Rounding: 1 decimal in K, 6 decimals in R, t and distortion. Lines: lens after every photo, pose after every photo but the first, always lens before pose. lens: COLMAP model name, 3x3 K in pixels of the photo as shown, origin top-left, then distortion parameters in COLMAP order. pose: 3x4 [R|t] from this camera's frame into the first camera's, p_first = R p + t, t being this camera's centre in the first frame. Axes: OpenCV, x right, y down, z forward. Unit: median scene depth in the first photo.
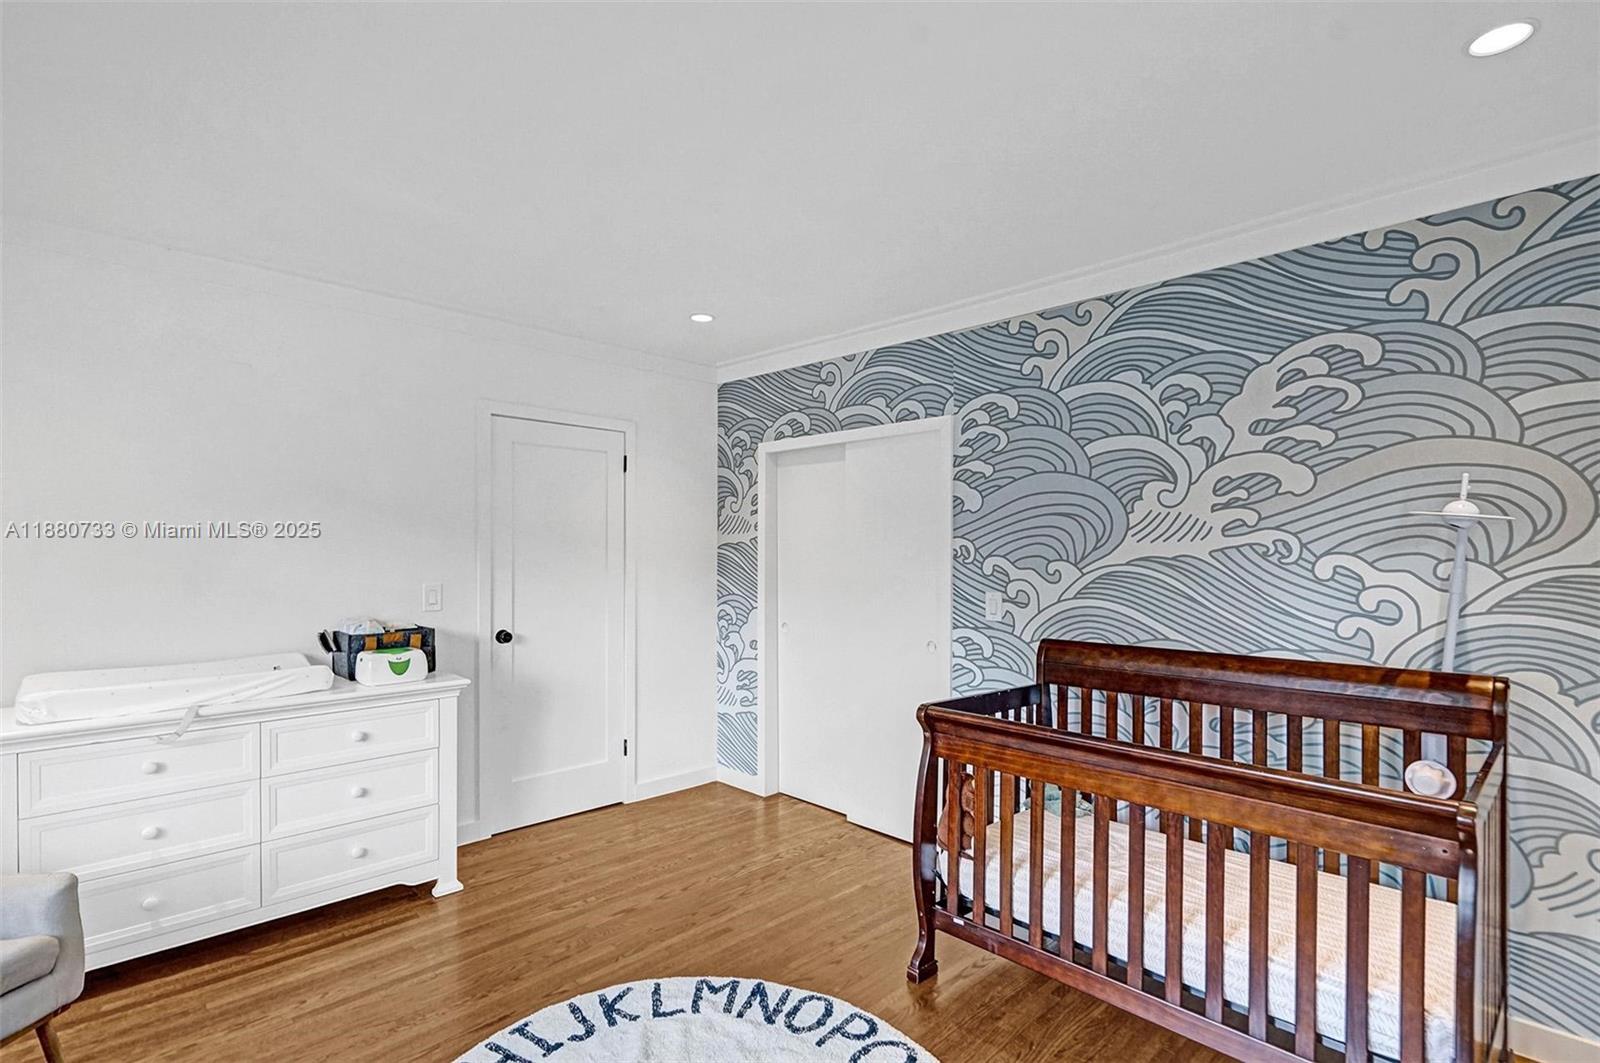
lens RADIAL K [[775.3, 0, 800.0], [0, 775.3, 557.9], [0, 0, 1]] dist [-0.000118, 0.000046]
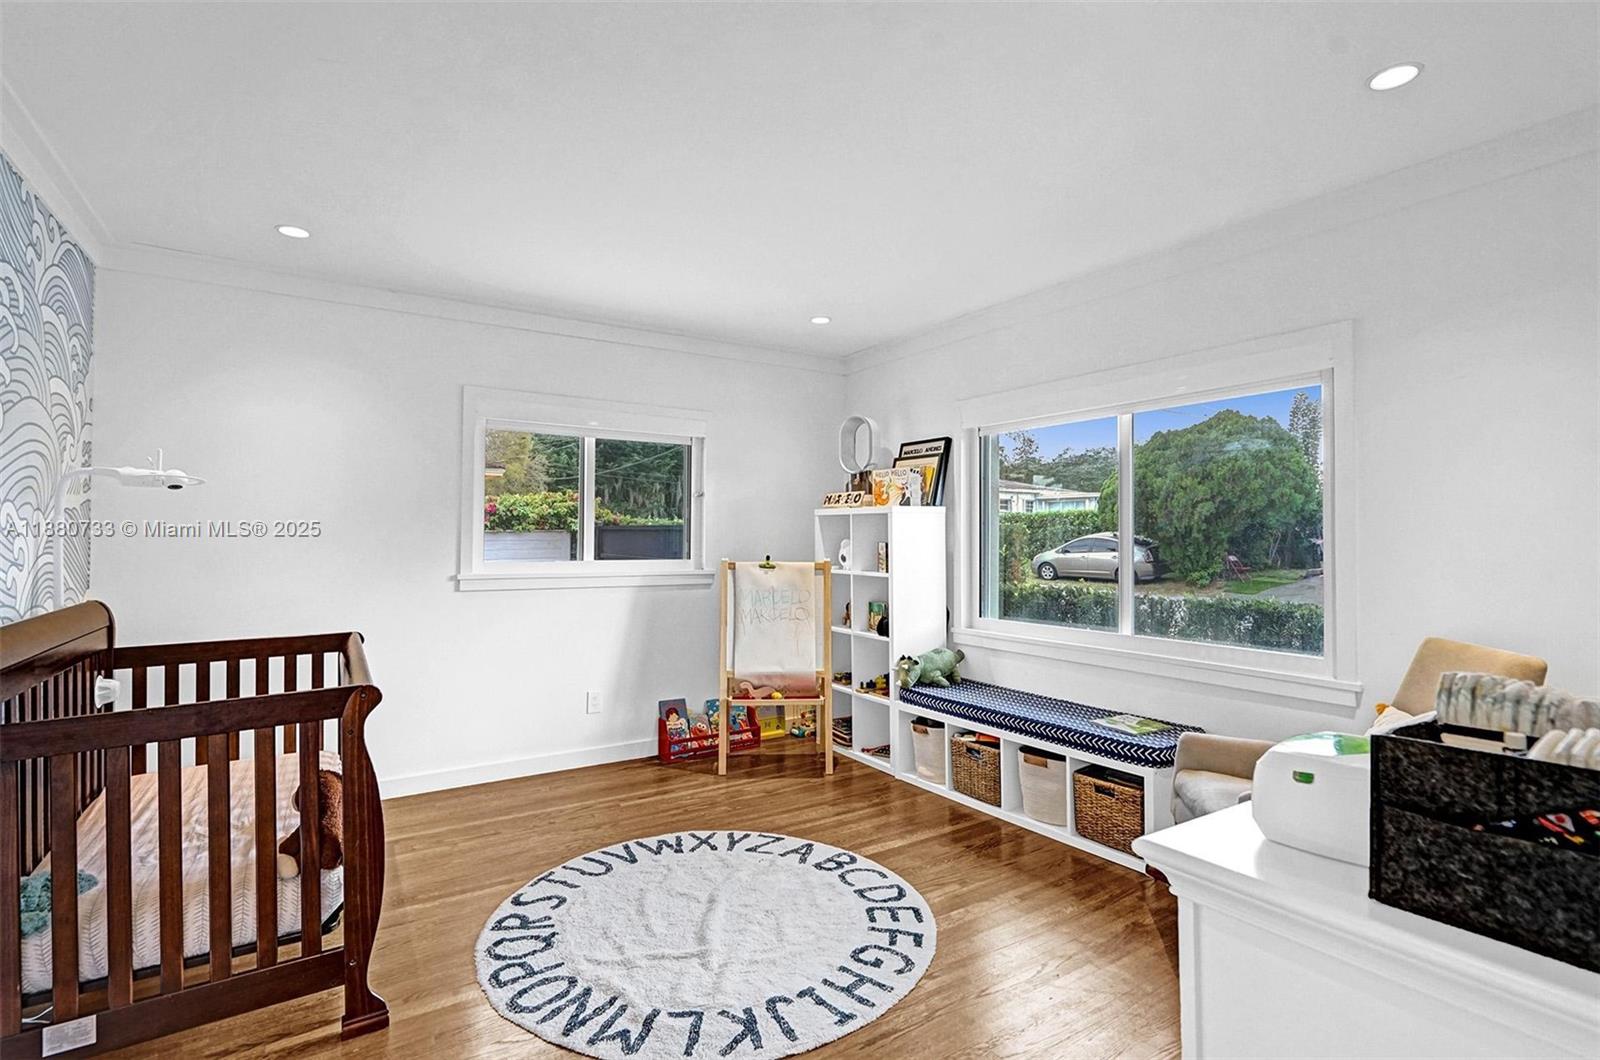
lens RADIAL K [[760.1, 0, 800.0], [0, 760.1, 530.0], [0, 0, 1]] dist [0.002721, 0.000648]
pose [[-0.978929, -0.001493, 0.204193, -0.381795], [-0.001190, 0.999998, 0.001608, 0.023415], [-0.204195, 0.001331, -0.978929, 1.468136]]
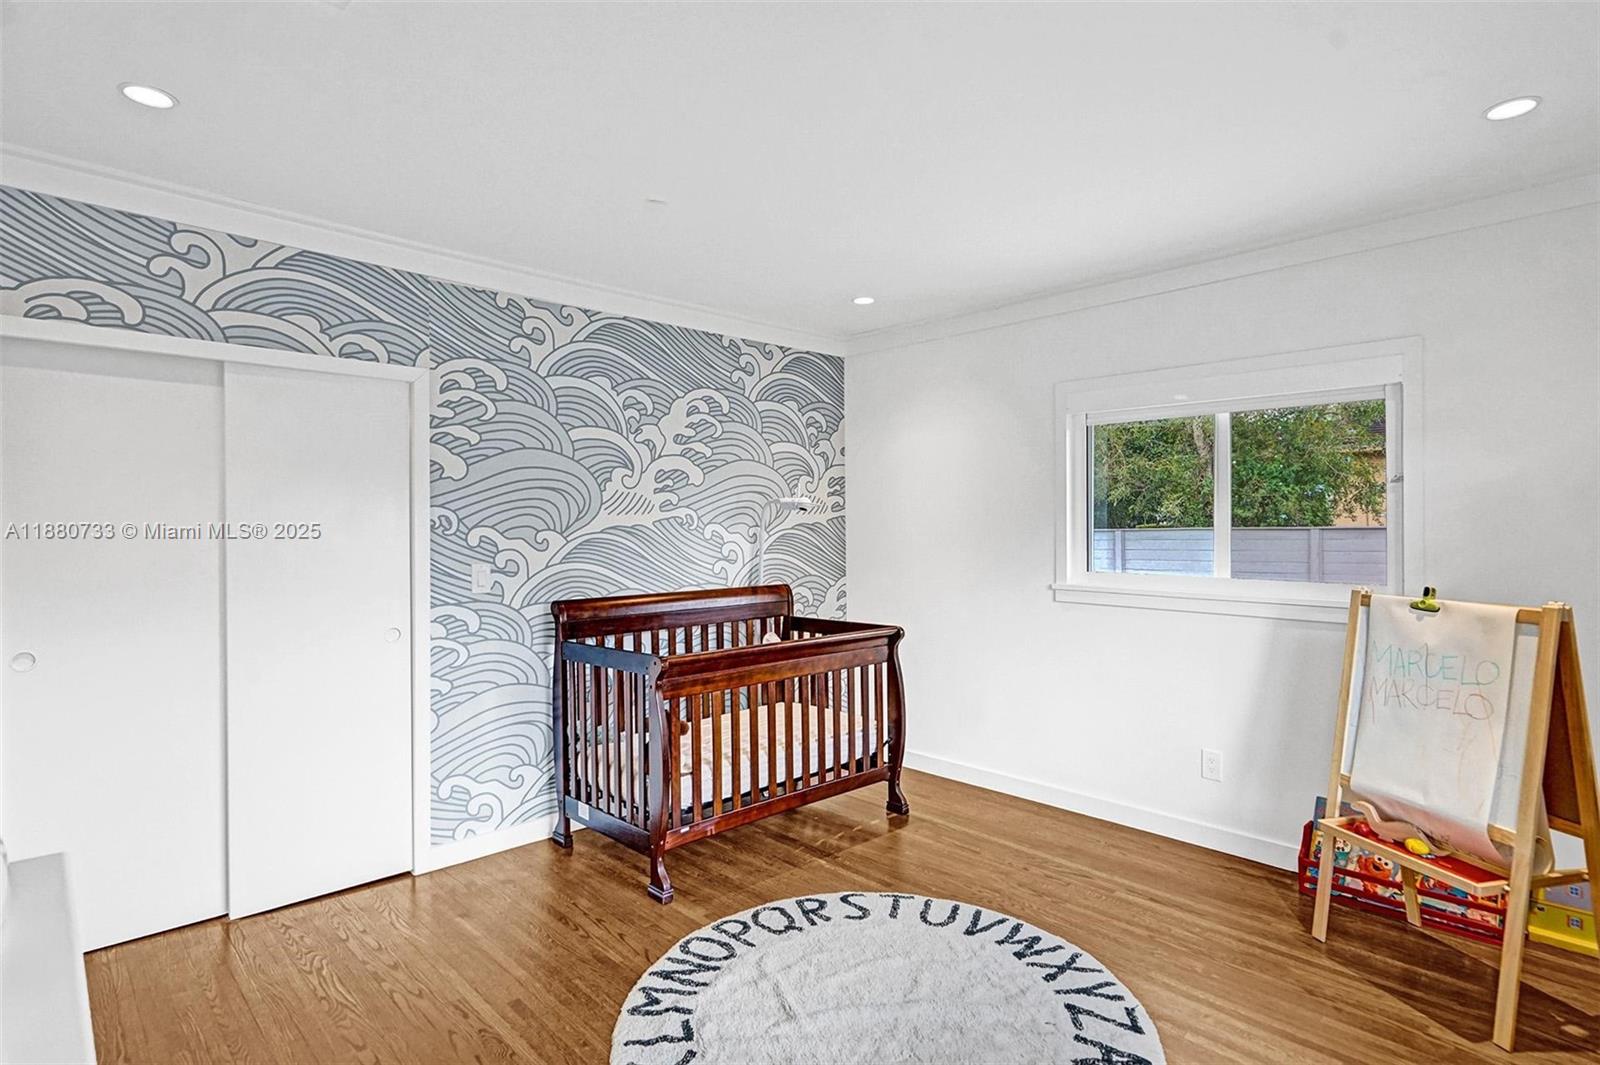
lens RADIAL K [[815.3, 0, 797.4], [0, 815.3, 528.9], [0, 0, 1]] dist [0.000579, 0.000518]
pose [[0.012858, -0.004203, 0.999909, -0.894007], [0.012840, 0.999909, 0.004038, 0.001564], [-0.999835, 0.012786, 0.012911, 0.684172]]
